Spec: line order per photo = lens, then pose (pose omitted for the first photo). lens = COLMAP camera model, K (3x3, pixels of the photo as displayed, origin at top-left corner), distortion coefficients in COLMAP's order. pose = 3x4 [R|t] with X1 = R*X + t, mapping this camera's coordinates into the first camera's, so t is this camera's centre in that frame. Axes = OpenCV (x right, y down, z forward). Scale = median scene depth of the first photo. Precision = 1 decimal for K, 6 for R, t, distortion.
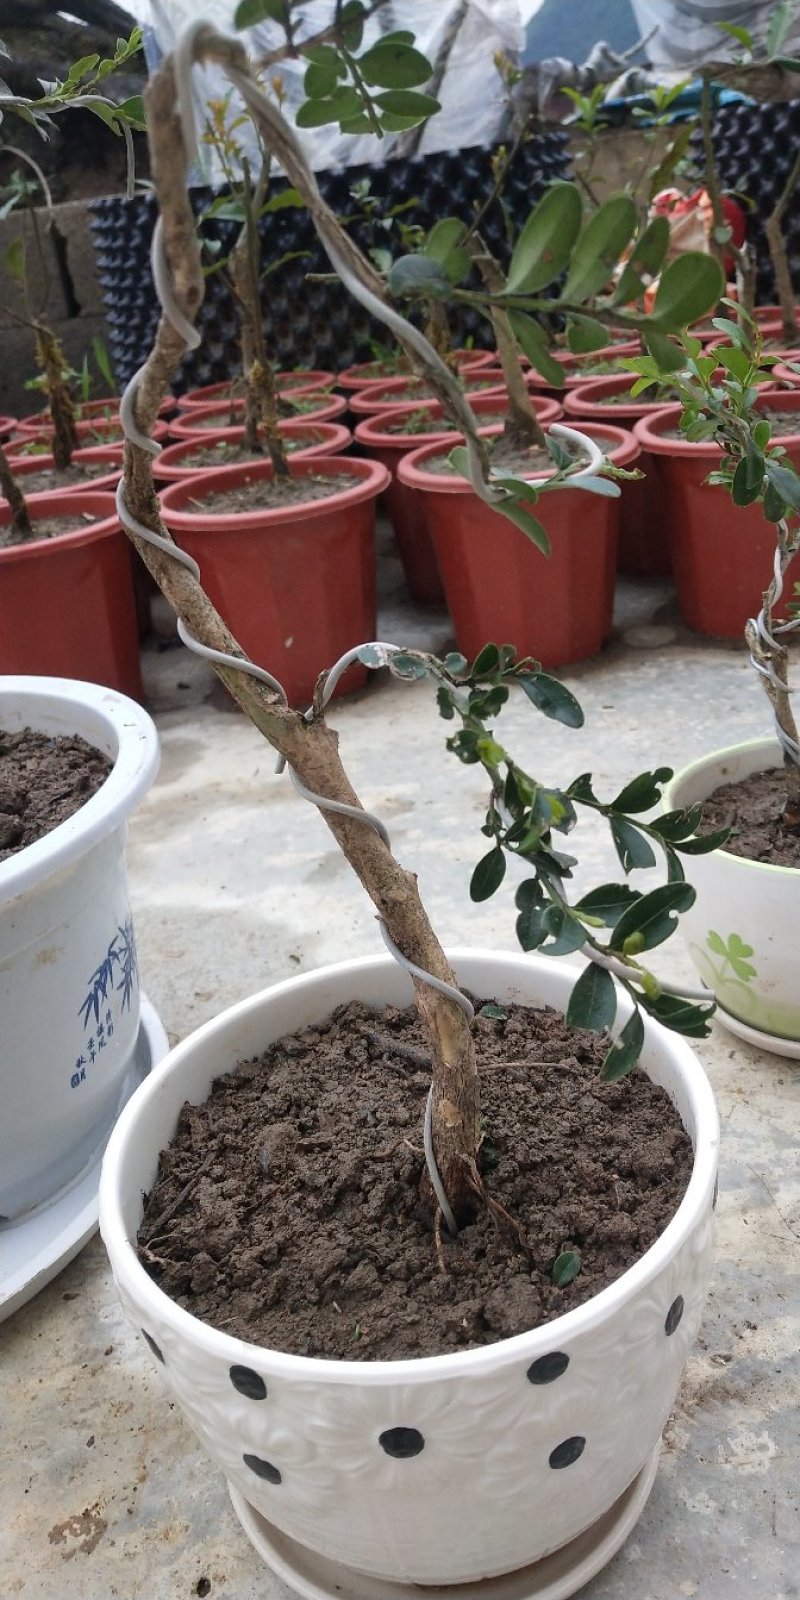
lens RADIAL K [[1260.1, 0, 402.4], [0, 1260.1, 802.7], [0, 0, 1]] dist [-0.031641, 0.056014]
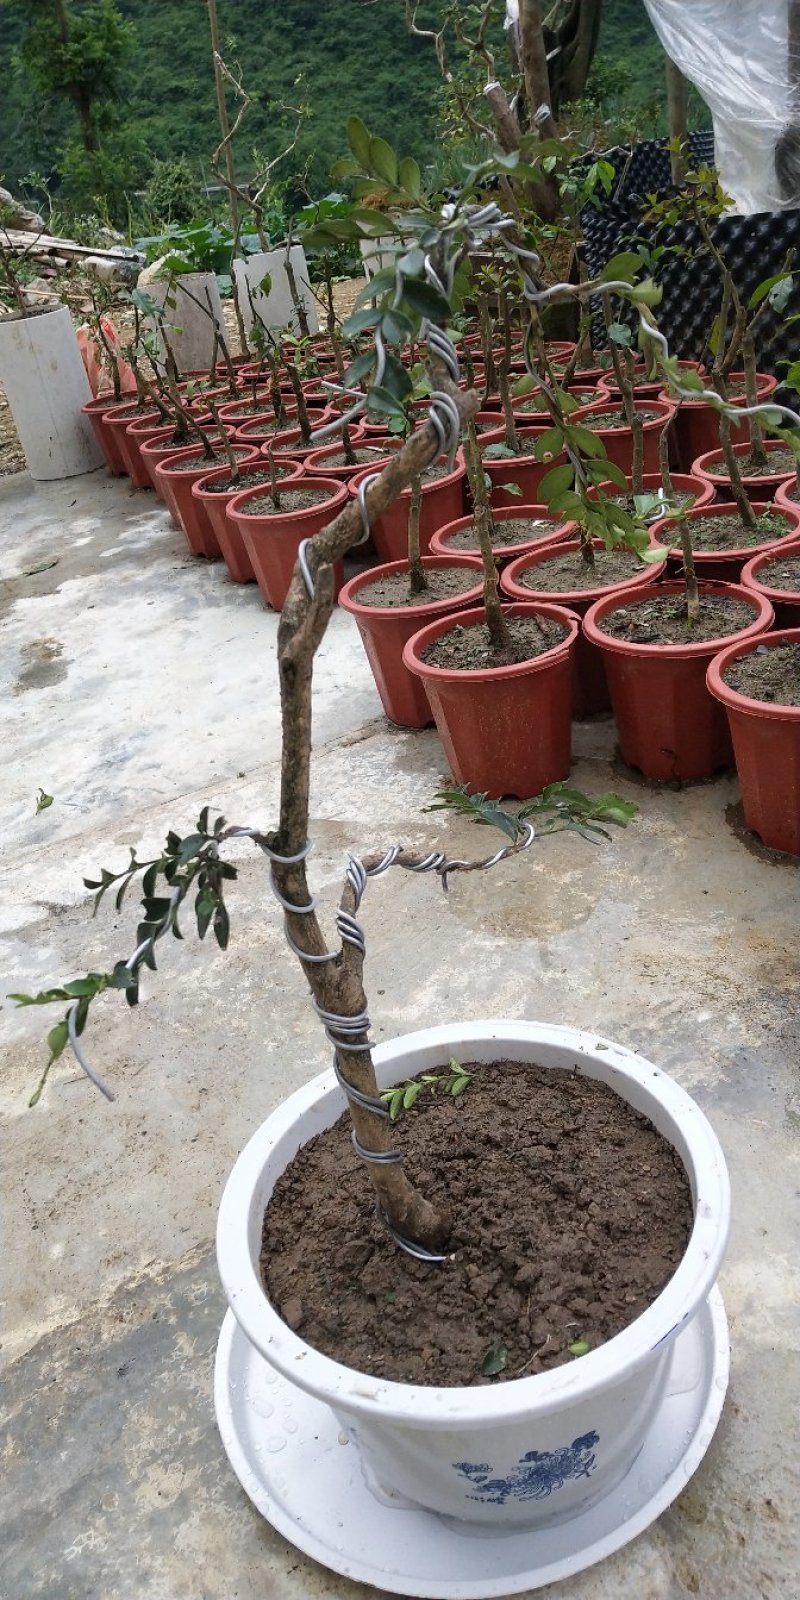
lens RADIAL K [[1260.1, 0, 408.3], [0, 1260.1, 801.9], [0, 0, 1]] dist [-0.031641, 0.056014]
pose [[0.303183, 0.540353, -0.784919, 0.229880], [-0.315923, 0.834101, 0.452182, -0.667632], [0.899040, 0.110880, 0.423595, 0.259607]]
